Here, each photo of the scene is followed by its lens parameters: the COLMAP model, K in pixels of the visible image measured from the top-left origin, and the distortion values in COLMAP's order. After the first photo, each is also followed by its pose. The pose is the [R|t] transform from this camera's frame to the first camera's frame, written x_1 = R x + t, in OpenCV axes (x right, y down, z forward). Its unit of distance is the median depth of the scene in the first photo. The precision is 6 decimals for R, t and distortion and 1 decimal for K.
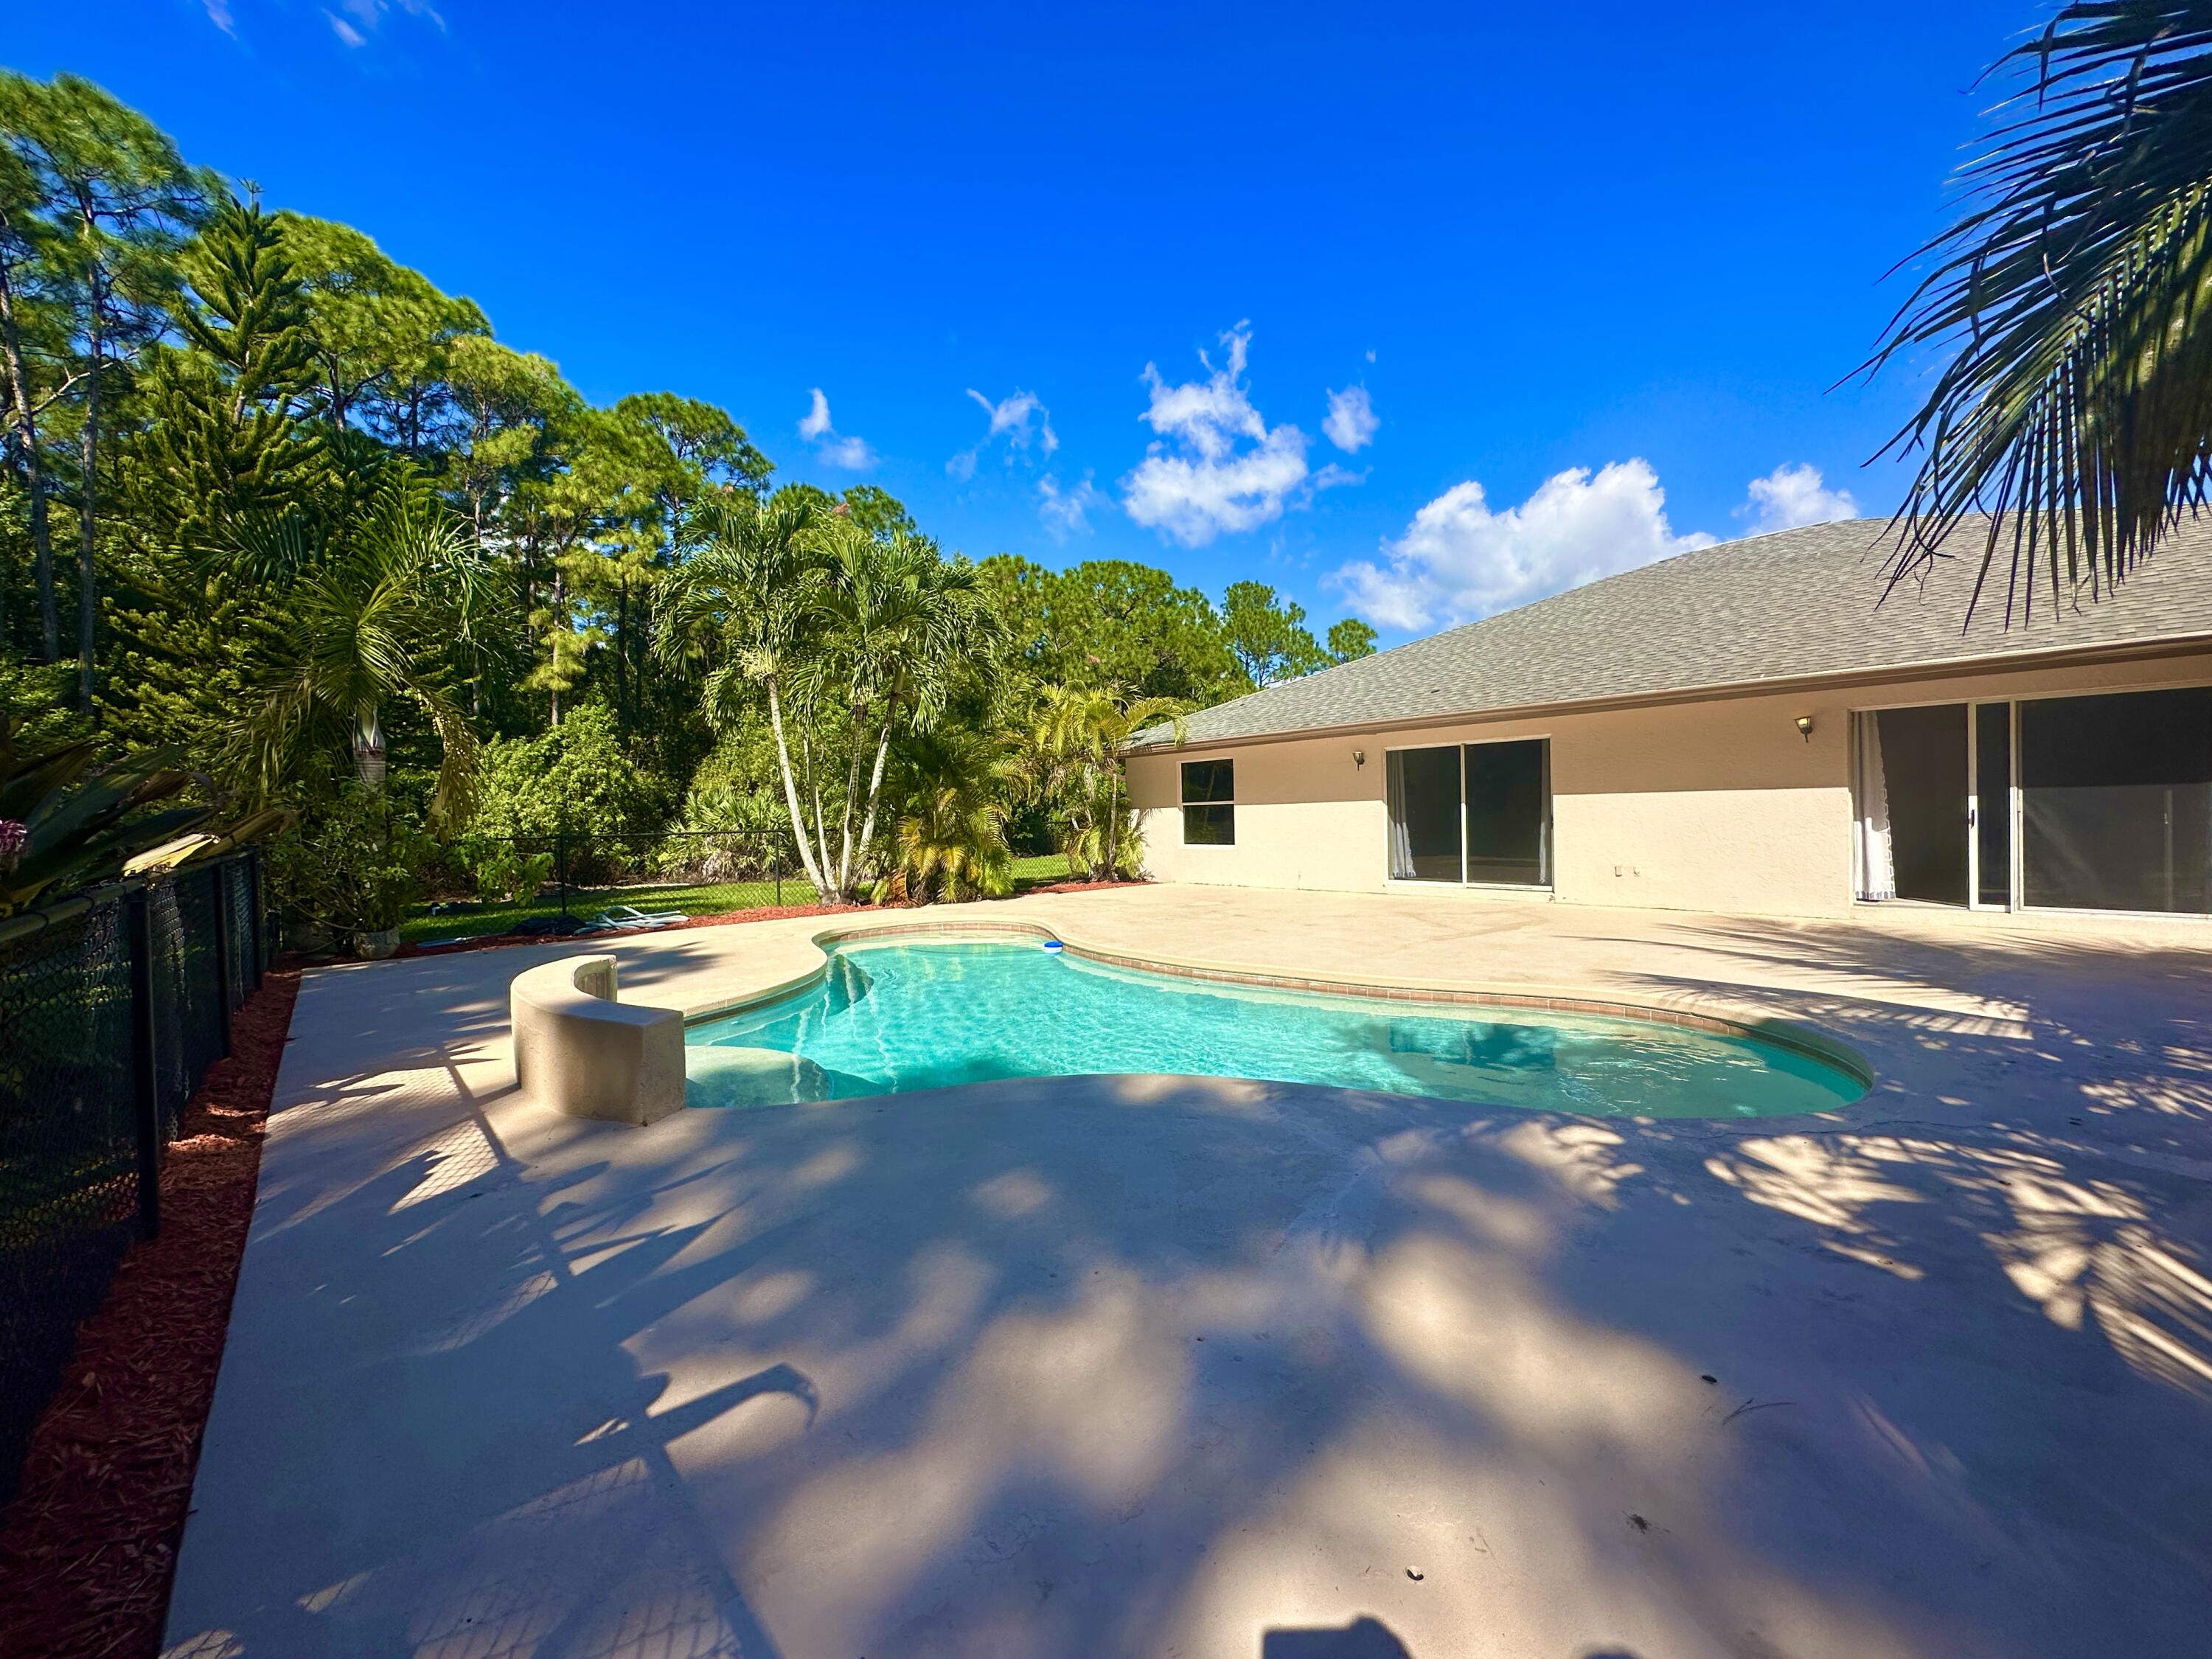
lens RADIAL K [[879.7, 0, 1105.5], [0, 879.7, 829.2], [0, 0, 1]] dist [-0.003867, 0.001079]
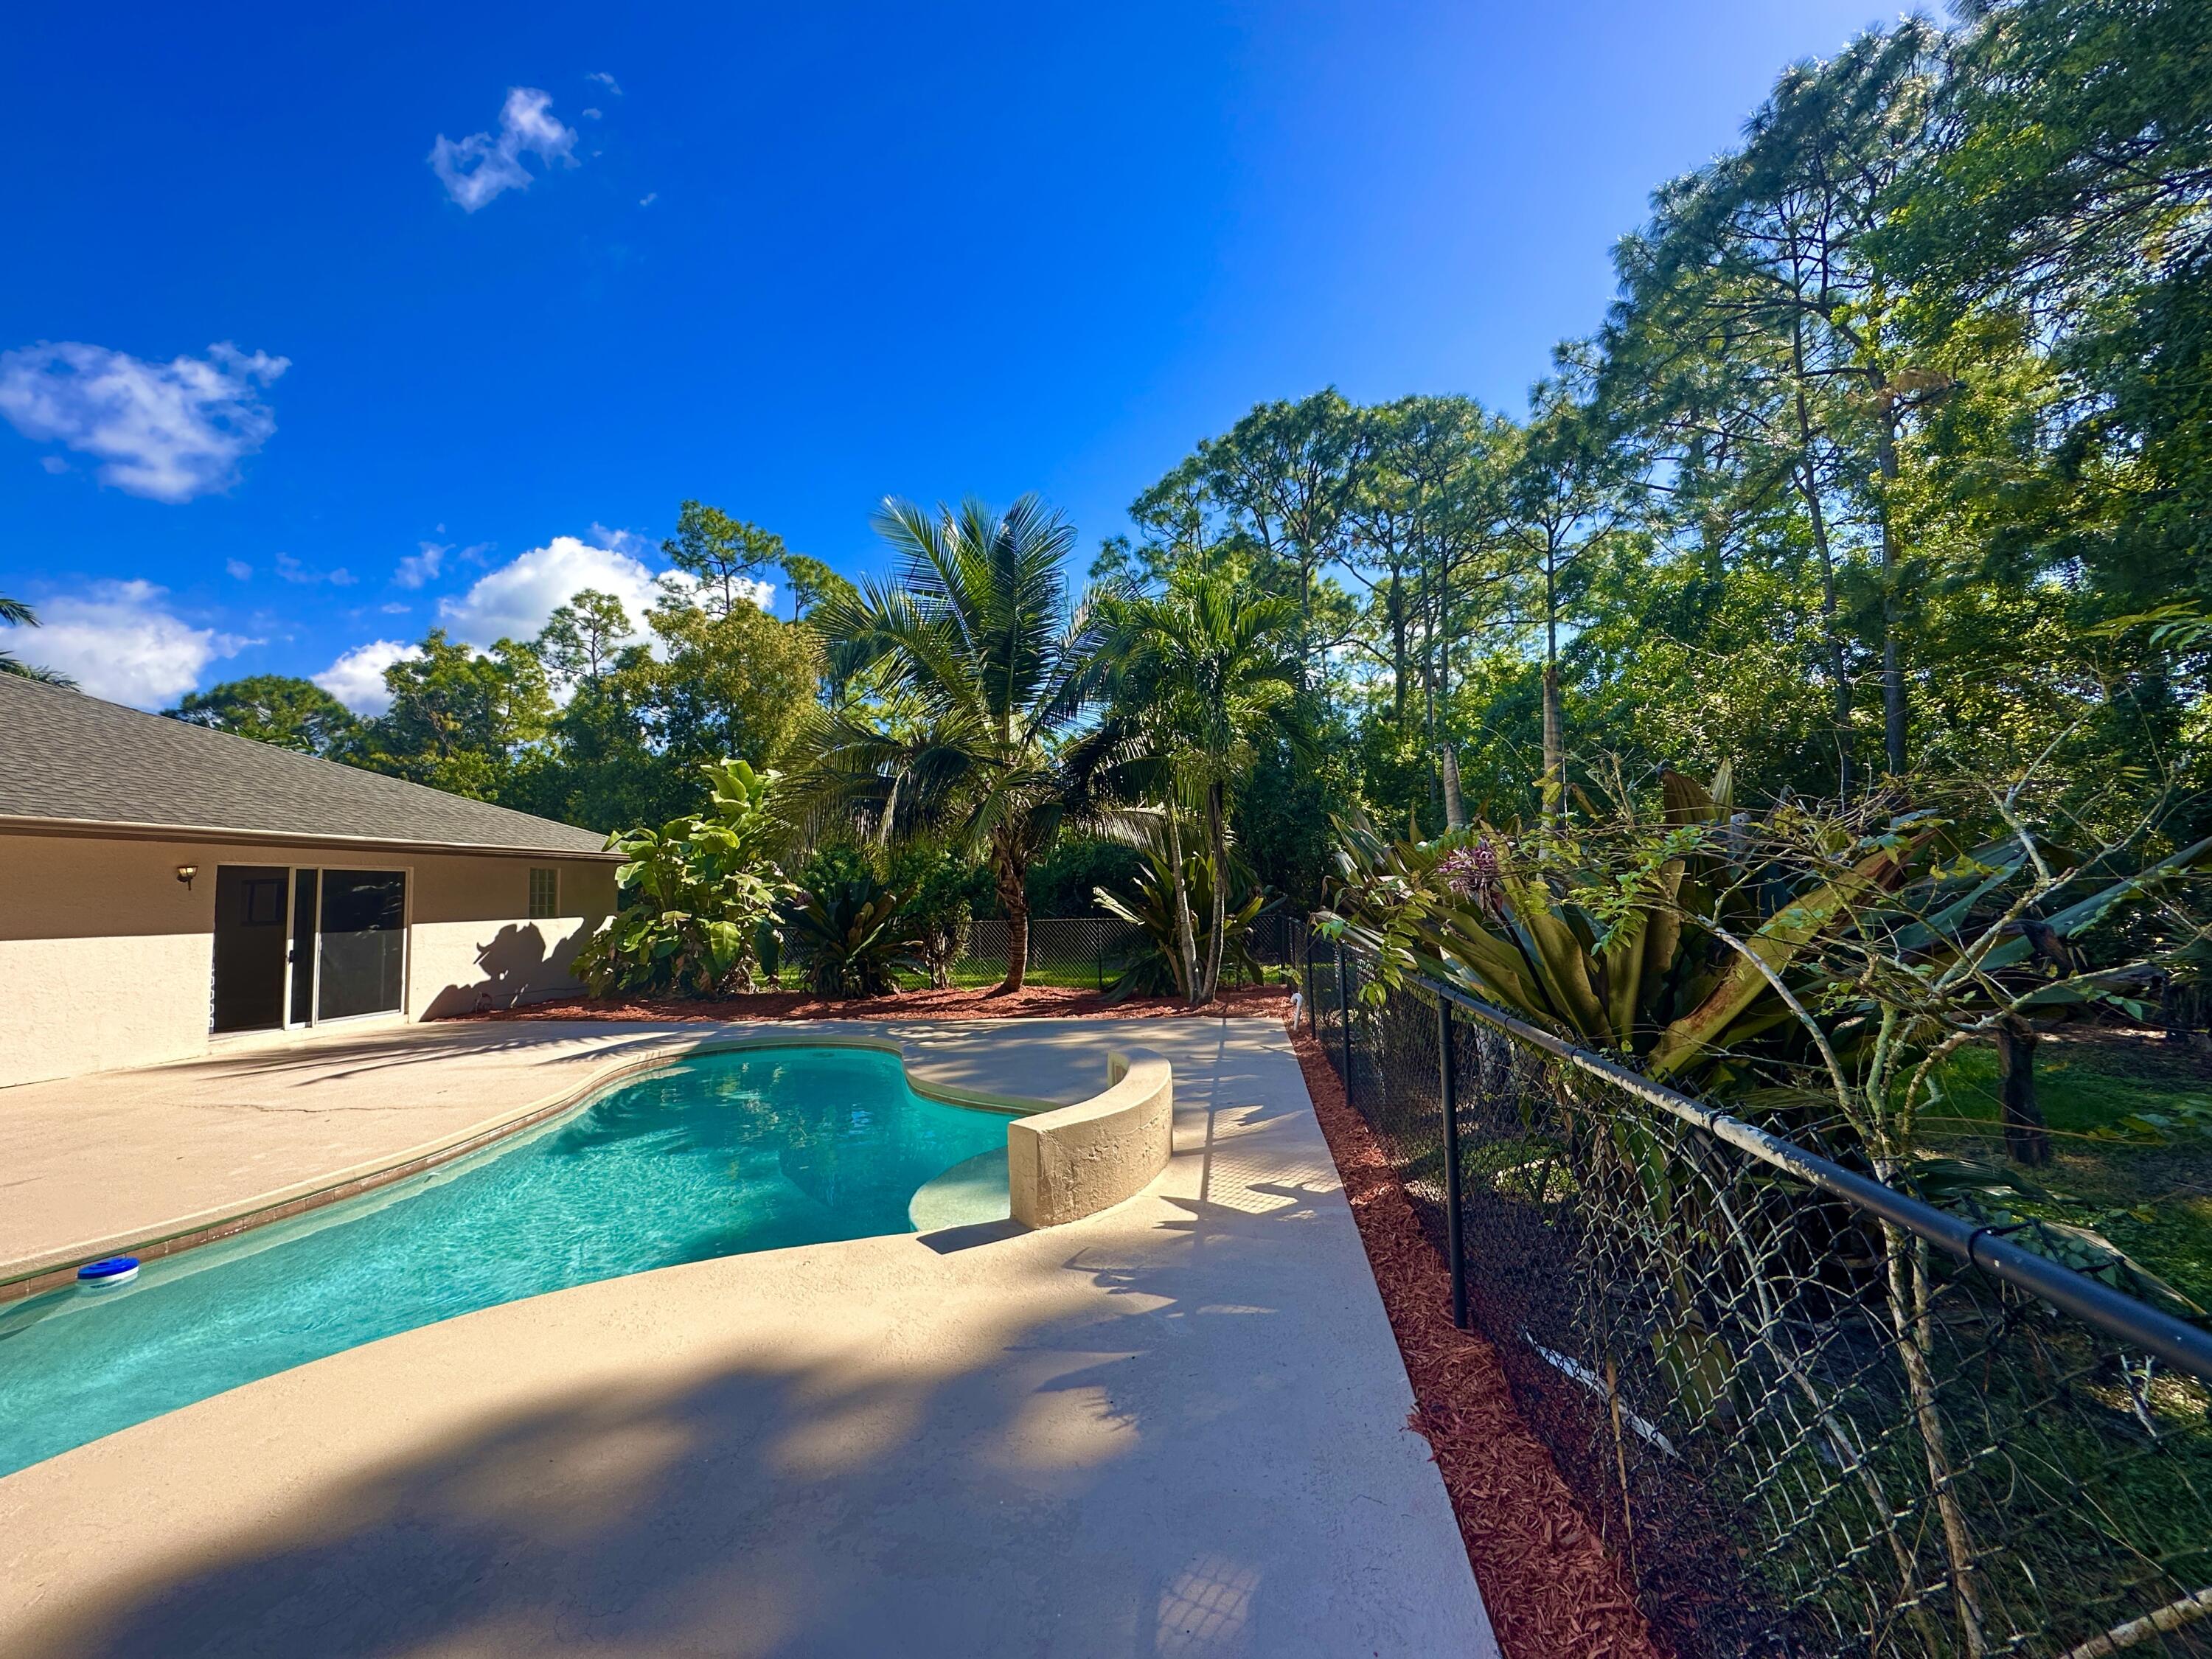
lens RADIAL K [[879.7, 0, 1087.7], [0, 879.7, 826.8], [0, 0, 1]] dist [-0.003867, 0.001079]
pose [[-0.618983, 0.102867, 0.778639, -0.503070], [0.058676, 0.994672, -0.084762, -0.016048], [-0.783210, -0.006779, -0.621721, 0.588414]]
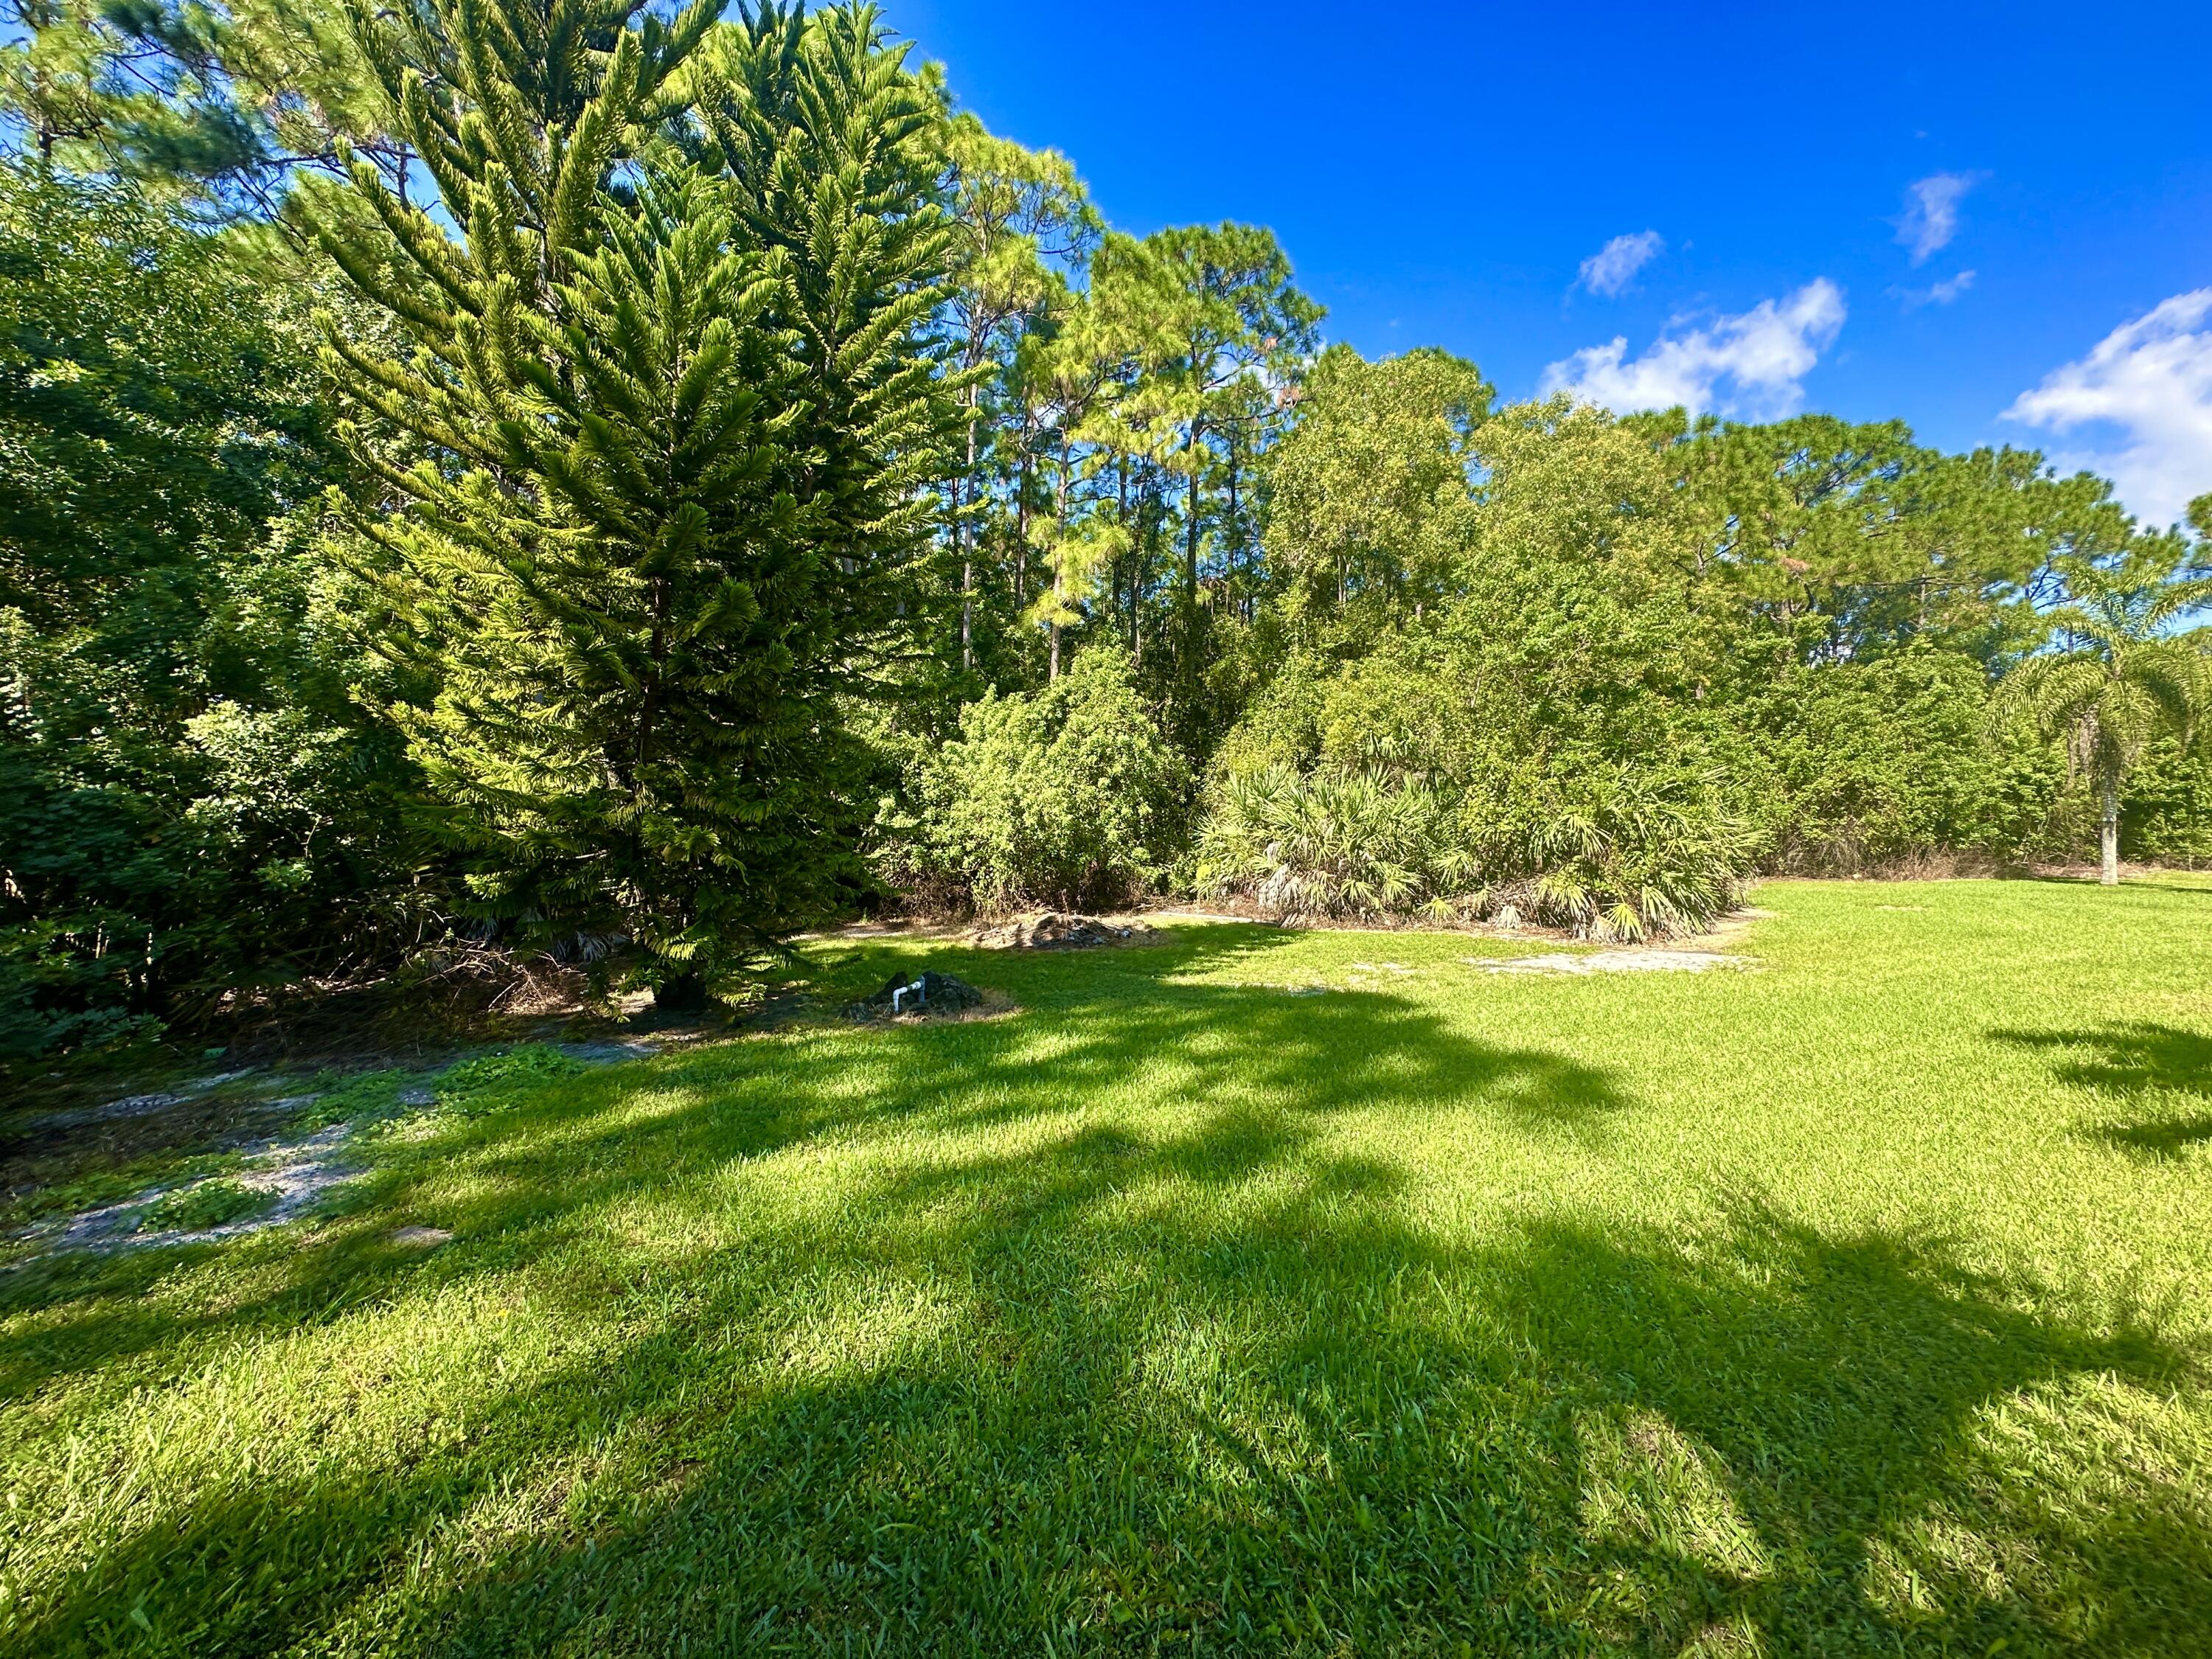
lens RADIAL K [[879.7, 0, 1106.4], [0, 879.7, 830.6], [0, 0, 1]] dist [-0.003867, 0.001079]
pose [[0.899763, 0.027834, -0.435491, -0.602563], [-0.024629, 0.999612, 0.013003, -0.010989], [0.435684, -0.000974, 0.900099, 0.817321]]
